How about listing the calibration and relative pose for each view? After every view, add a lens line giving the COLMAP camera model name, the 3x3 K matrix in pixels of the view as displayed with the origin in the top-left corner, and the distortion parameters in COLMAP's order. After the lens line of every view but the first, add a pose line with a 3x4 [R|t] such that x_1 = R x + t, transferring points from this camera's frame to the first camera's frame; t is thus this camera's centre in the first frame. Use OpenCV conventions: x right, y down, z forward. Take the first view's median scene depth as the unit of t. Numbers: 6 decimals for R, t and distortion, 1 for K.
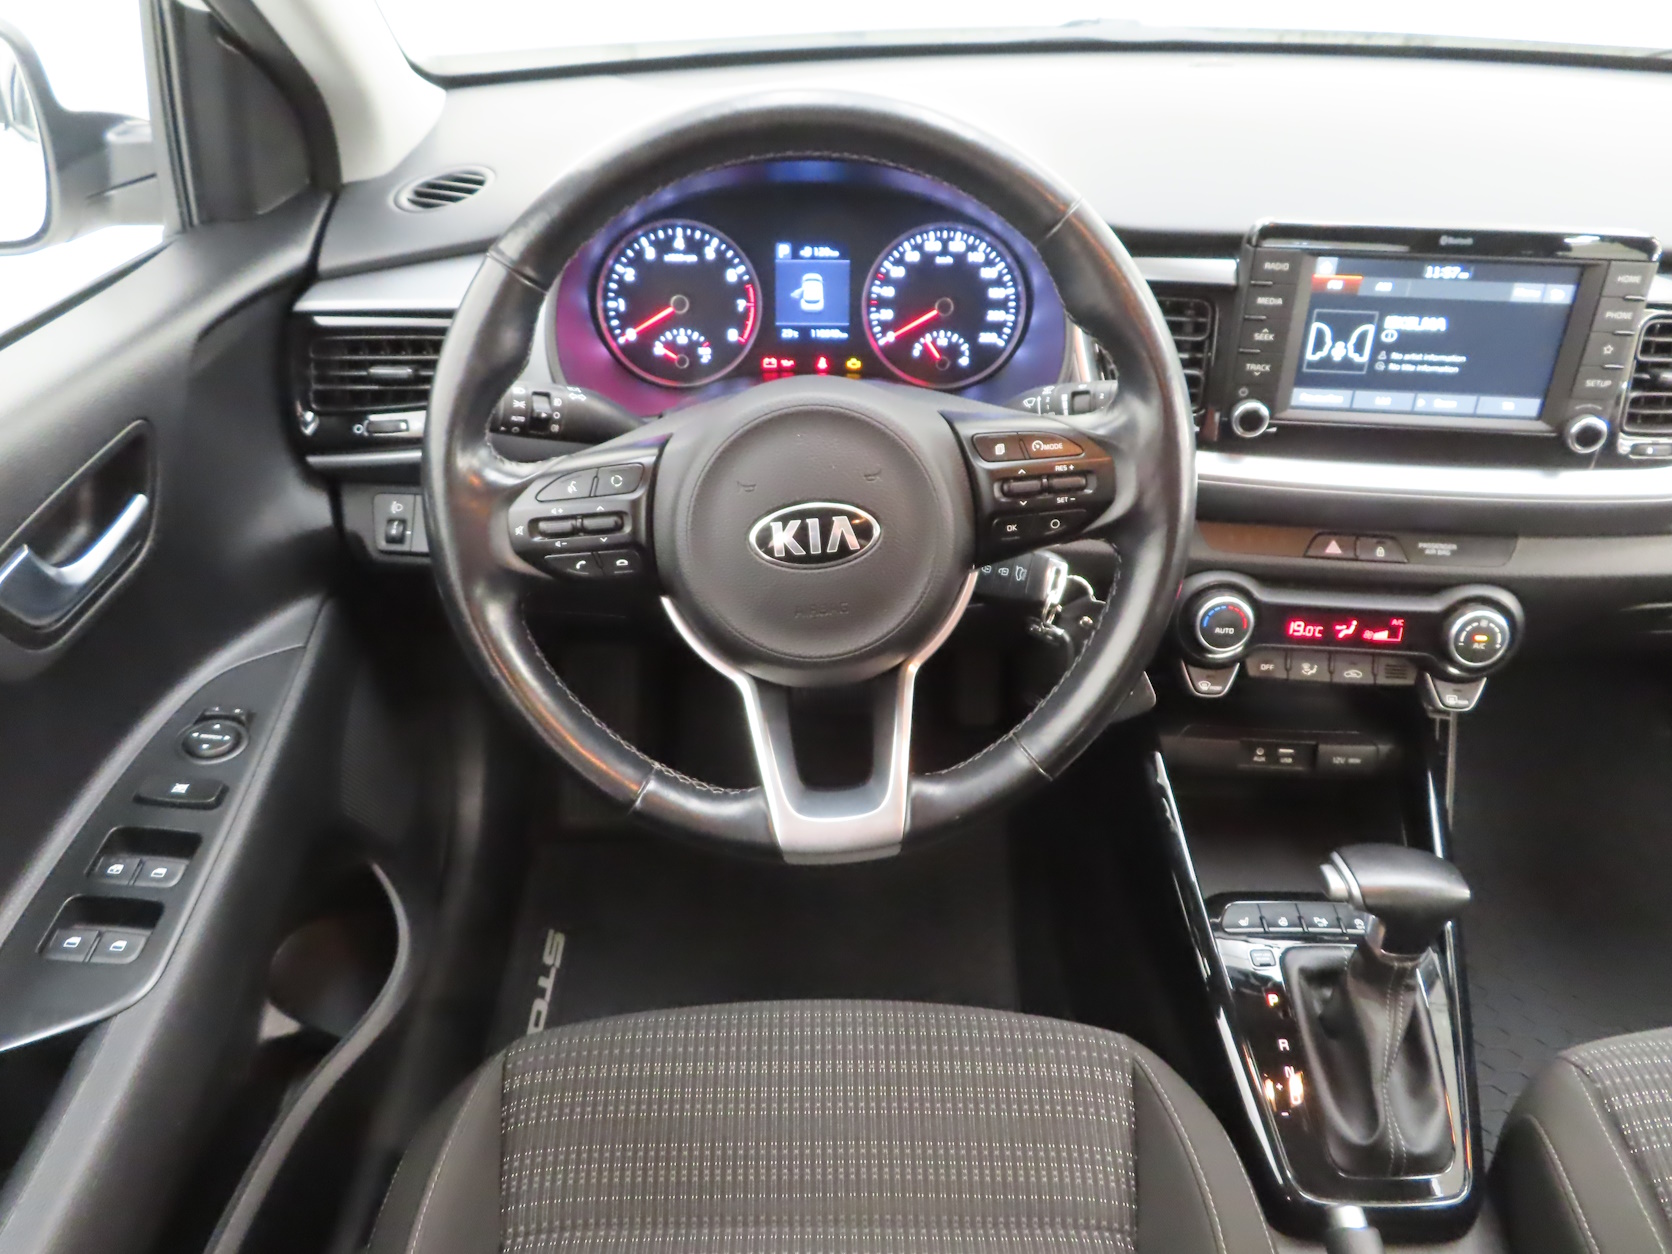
lens RADIAL K [[1207.7, 0, 837.3], [0, 1207.7, 627.1], [0, 0, 1]] dist [-0.012362, 0.011282]
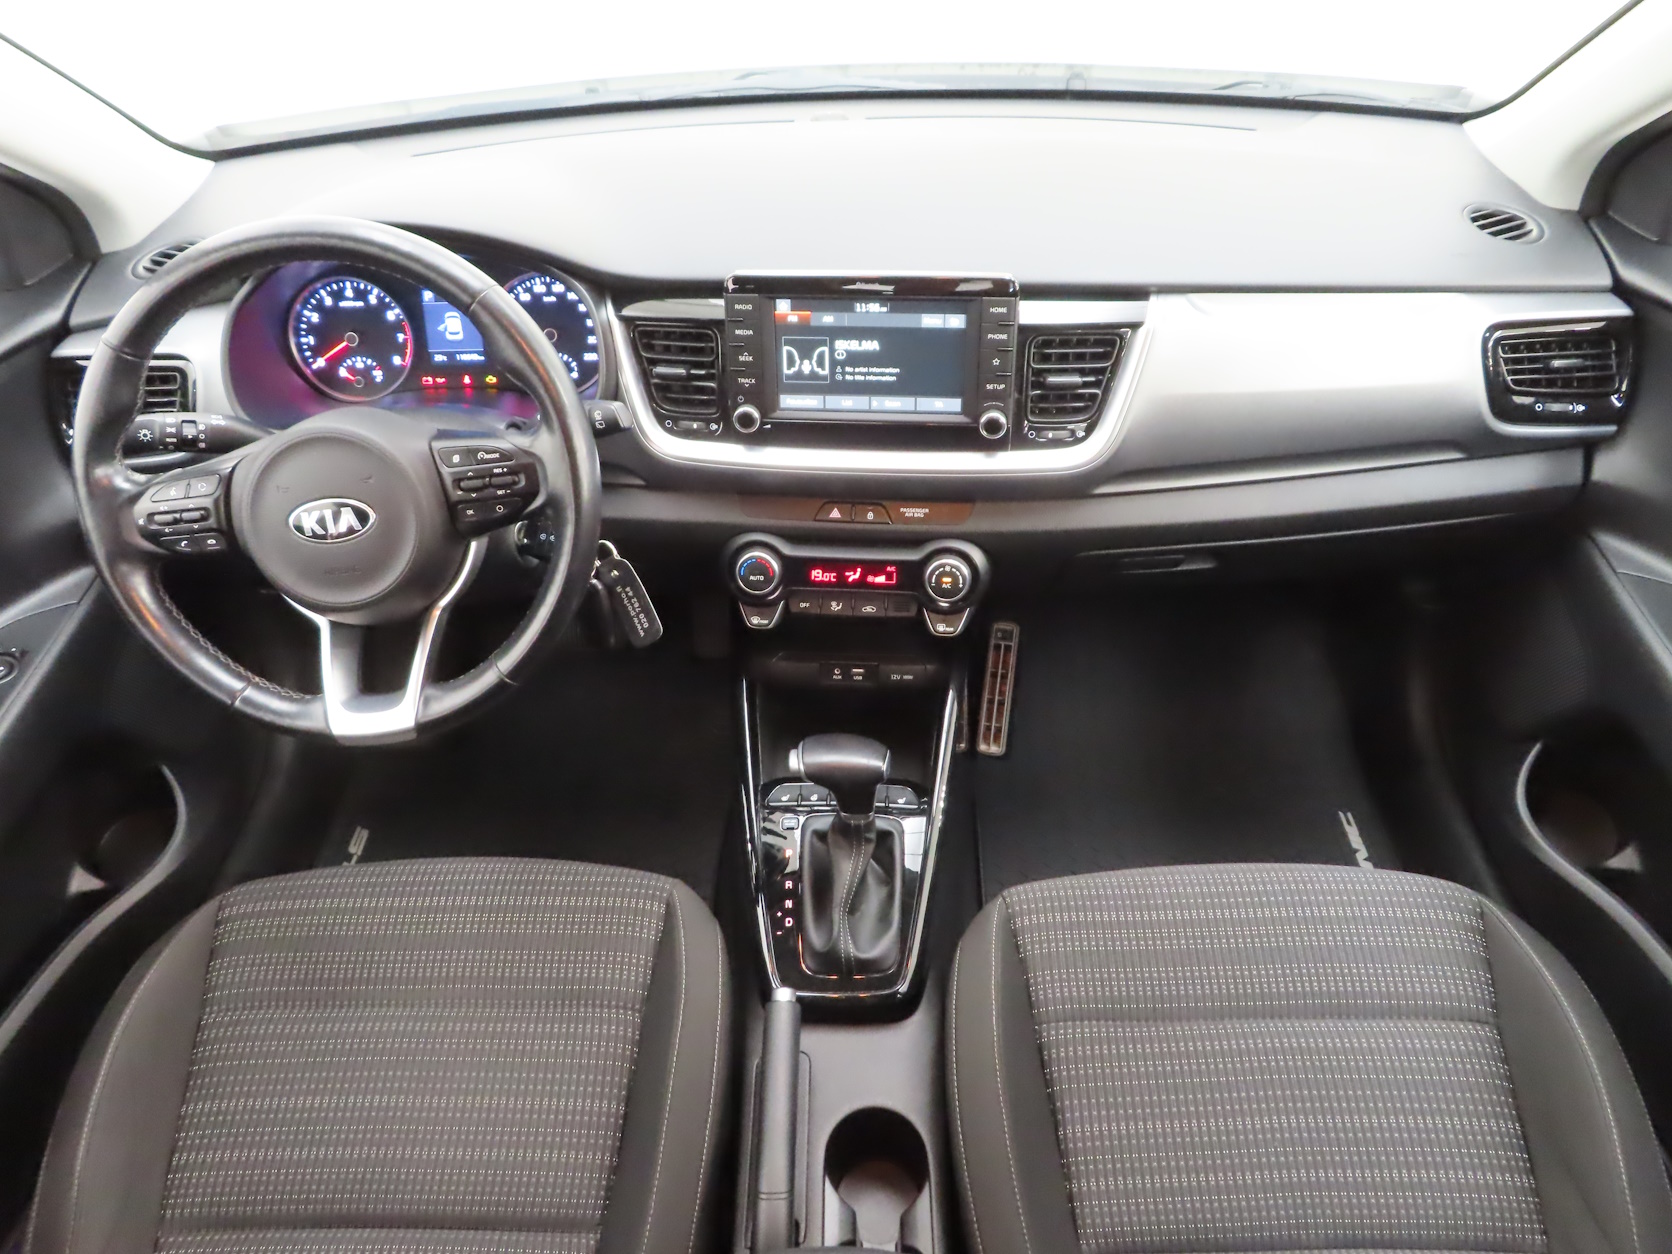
lens RADIAL K [[1207.7, 0, 836.6], [0, 1207.7, 627.2], [0, 0, 1]] dist [-0.012362, 0.011282]
pose [[0.998849, -0.017597, -0.044624, 0.498937], [0.019466, 0.998936, 0.041814, 0.003459], [0.043841, -0.042635, 0.998128, -0.340285]]
